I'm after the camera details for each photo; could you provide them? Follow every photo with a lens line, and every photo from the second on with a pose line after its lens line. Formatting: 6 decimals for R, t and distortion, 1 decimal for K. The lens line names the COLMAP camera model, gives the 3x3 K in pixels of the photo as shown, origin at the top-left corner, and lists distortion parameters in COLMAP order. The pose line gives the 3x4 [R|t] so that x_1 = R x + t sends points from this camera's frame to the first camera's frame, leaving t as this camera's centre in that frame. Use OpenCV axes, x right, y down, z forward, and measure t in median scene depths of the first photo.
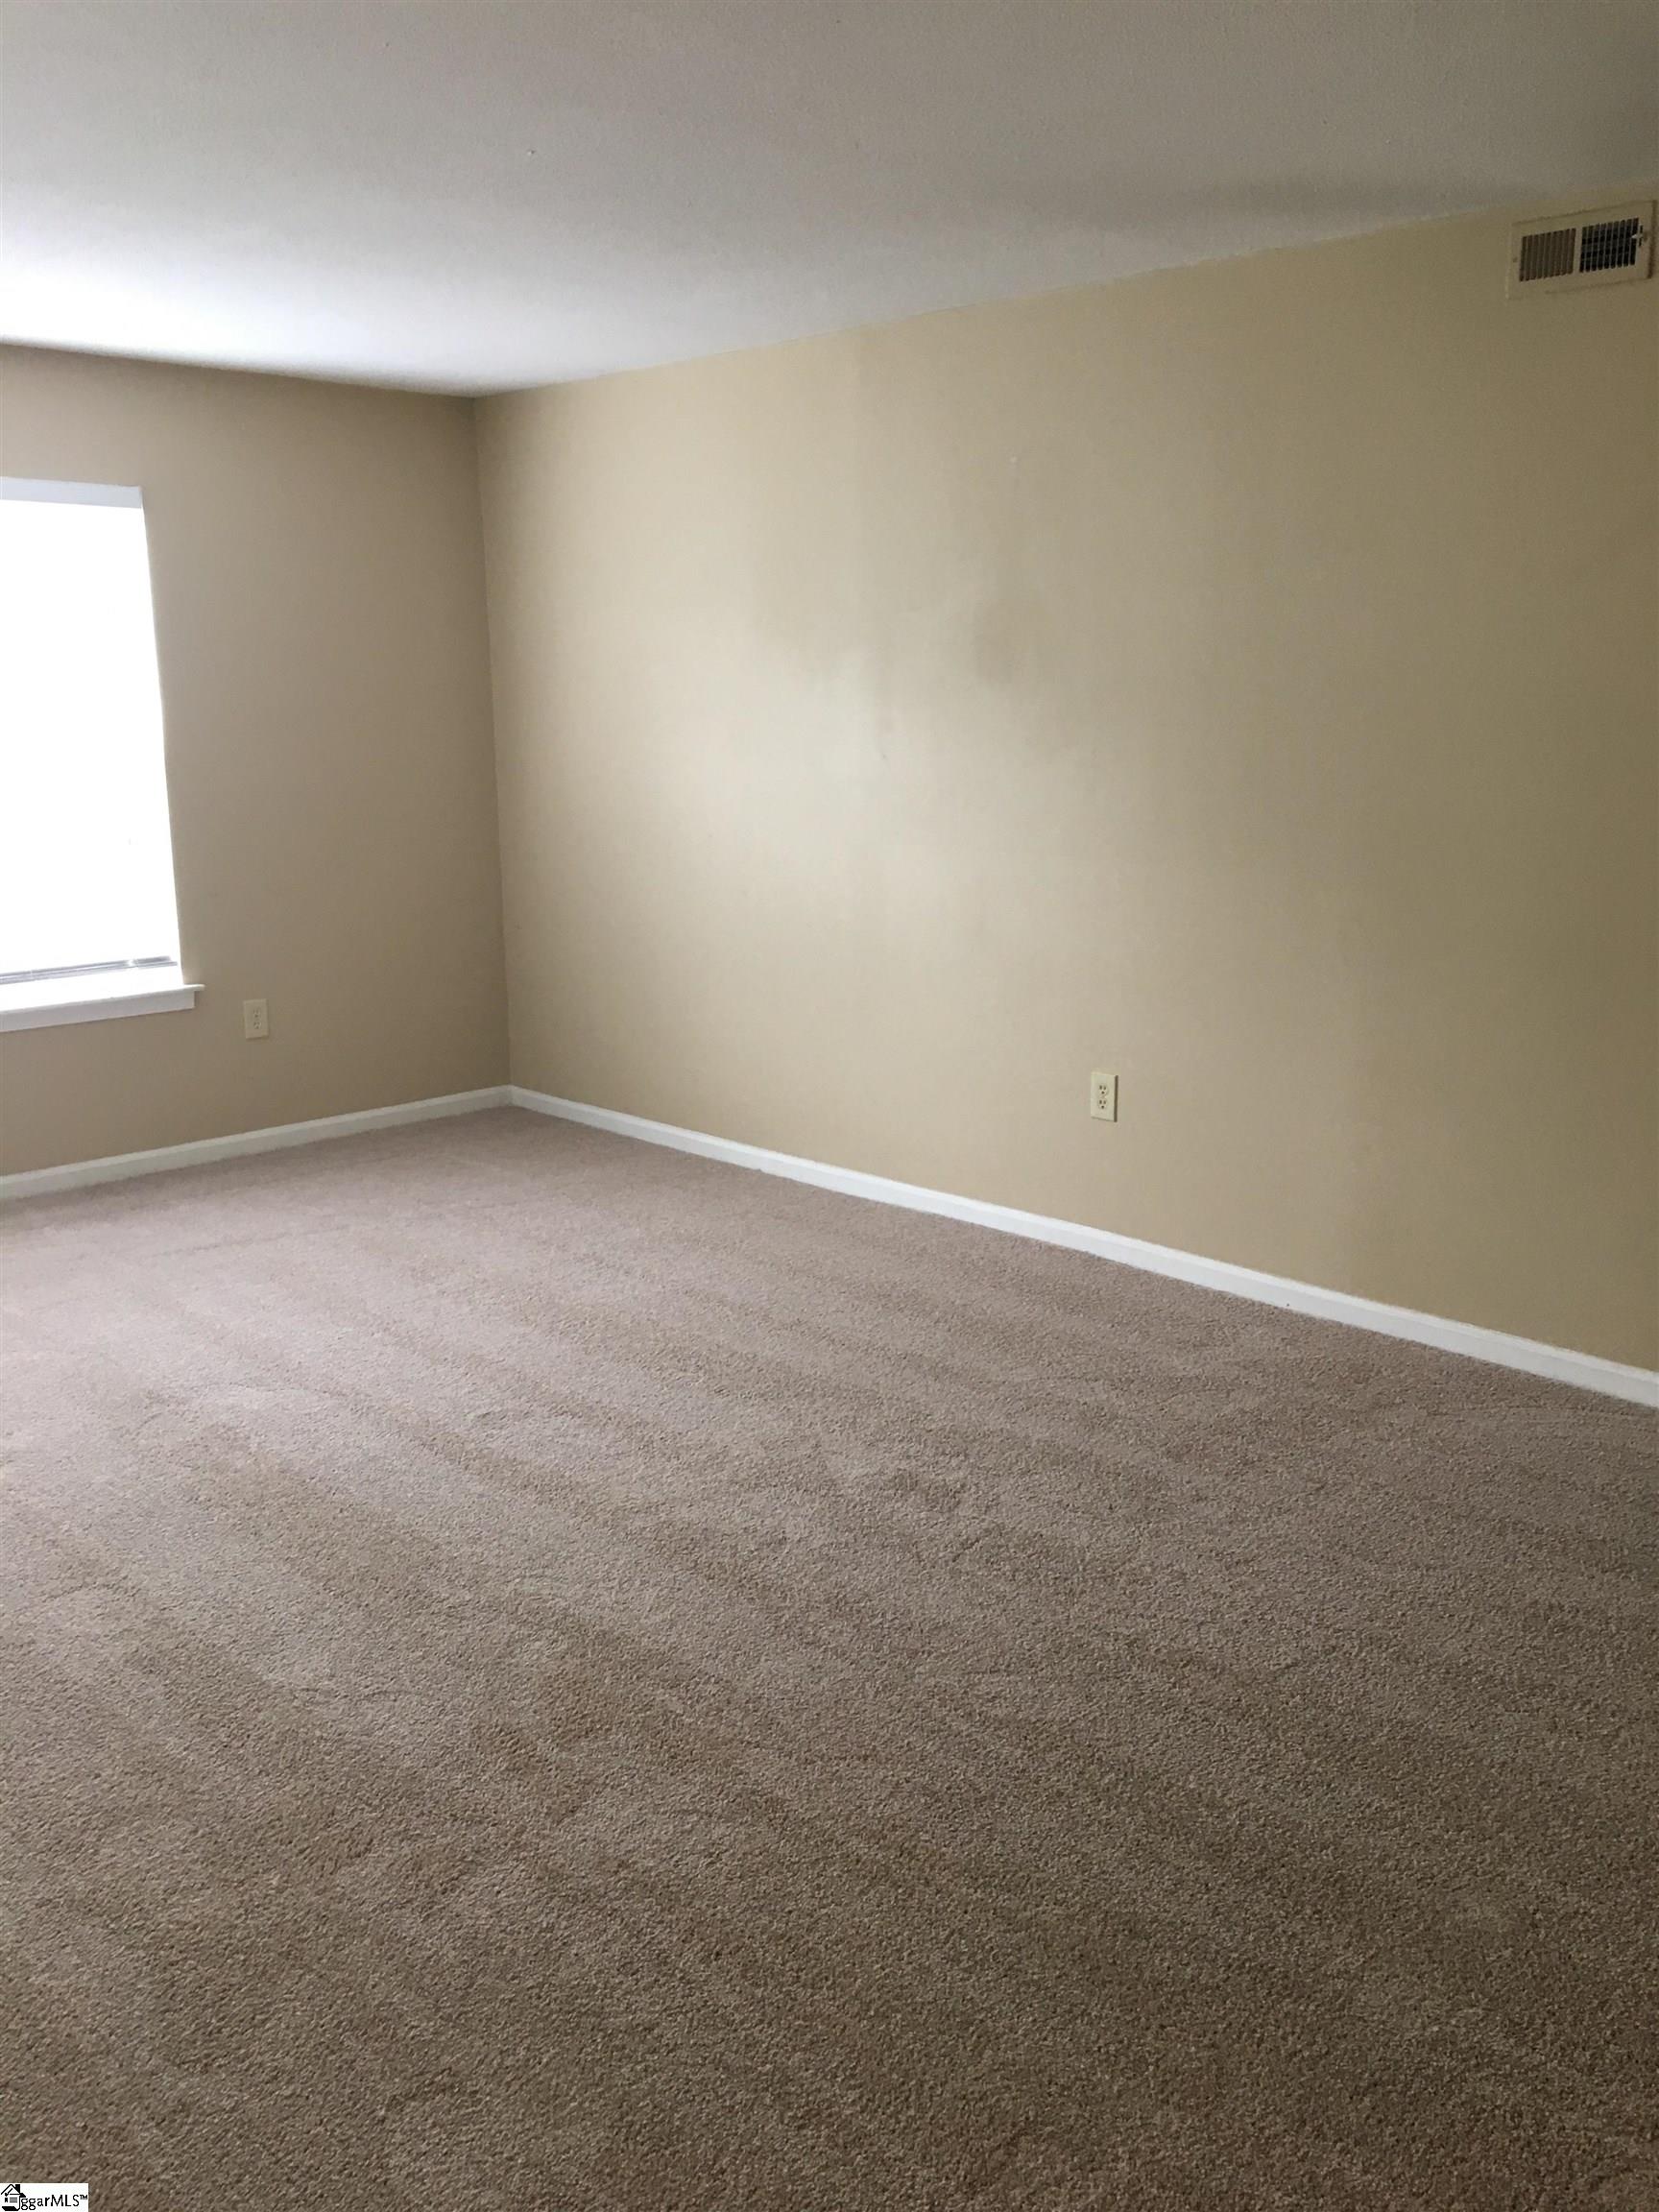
lens RADIAL K [[1868.4, 0, 840.9], [0, 1868.4, 1103.8], [0, 0, 1]] dist [-0.005159, -0.014846]
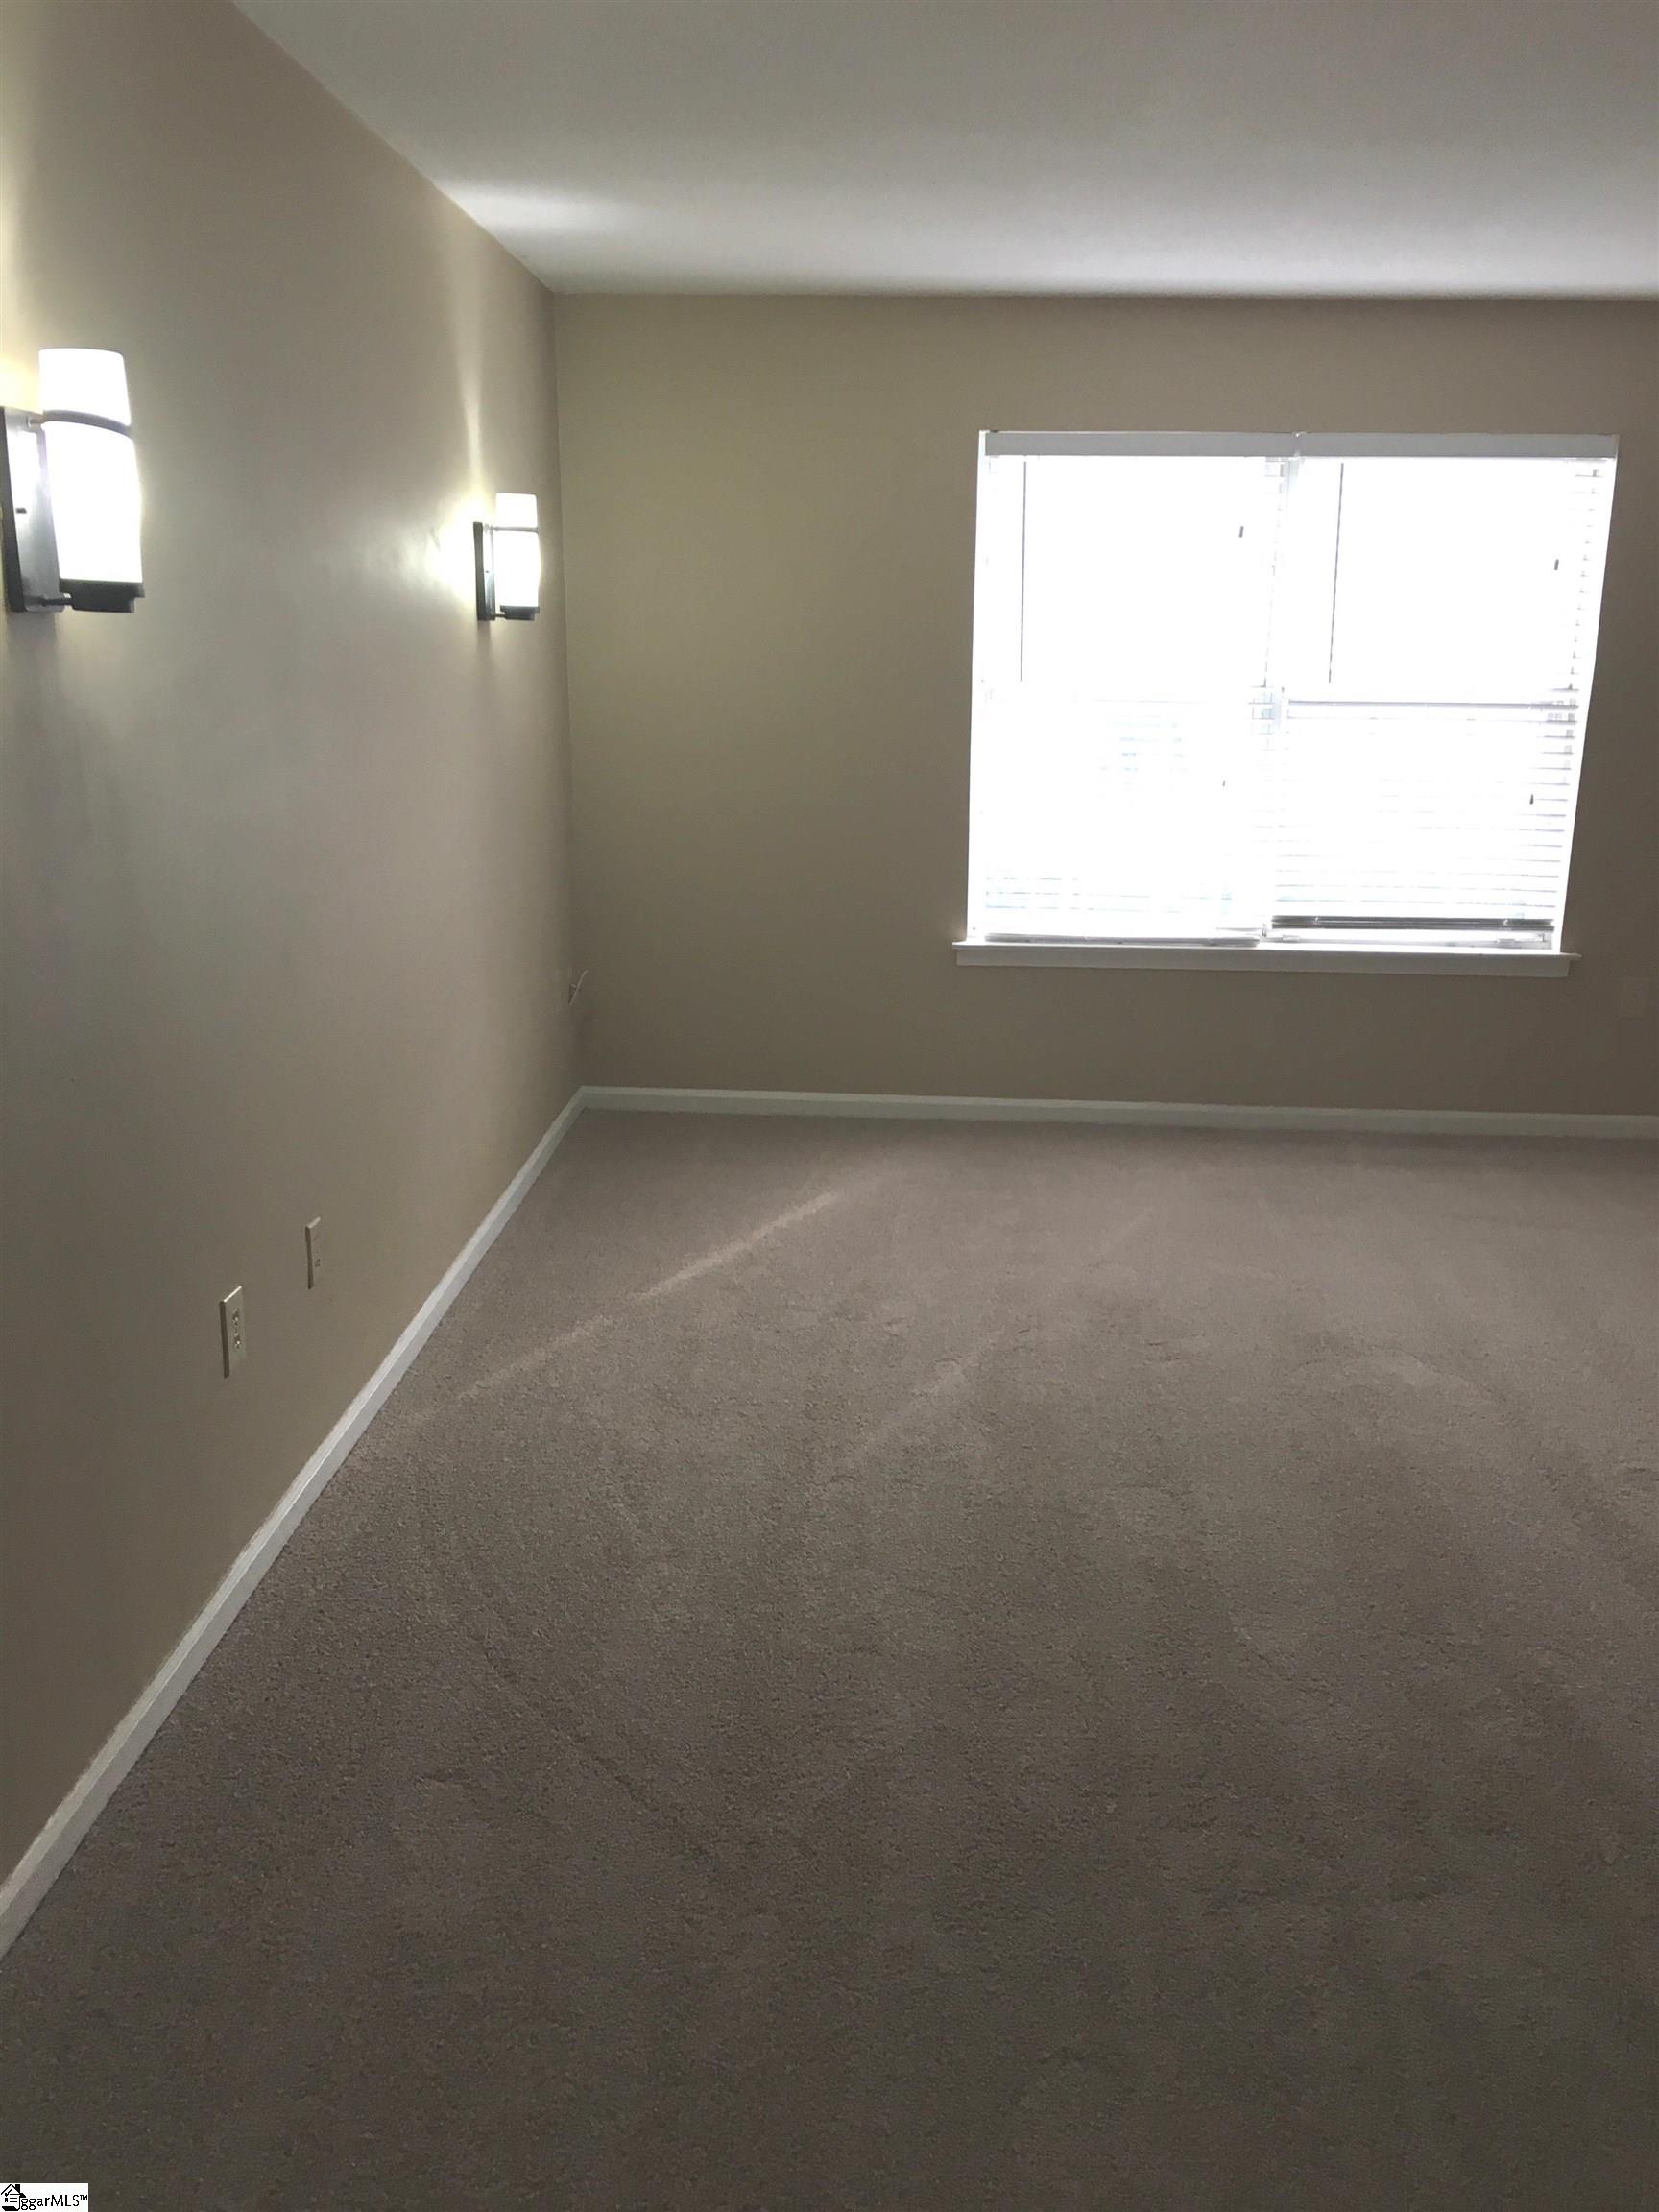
lens RADIAL K [[1868.4, 0, 837.1], [0, 1868.4, 1109.9], [0, 0, 1]] dist [-0.005159, -0.014846]
pose [[0.673227, 0.208426, -0.709453, 0.149194], [-0.189114, 0.976075, 0.107298, -0.025362], [0.714844, 0.061931, 0.696537, 0.090776]]
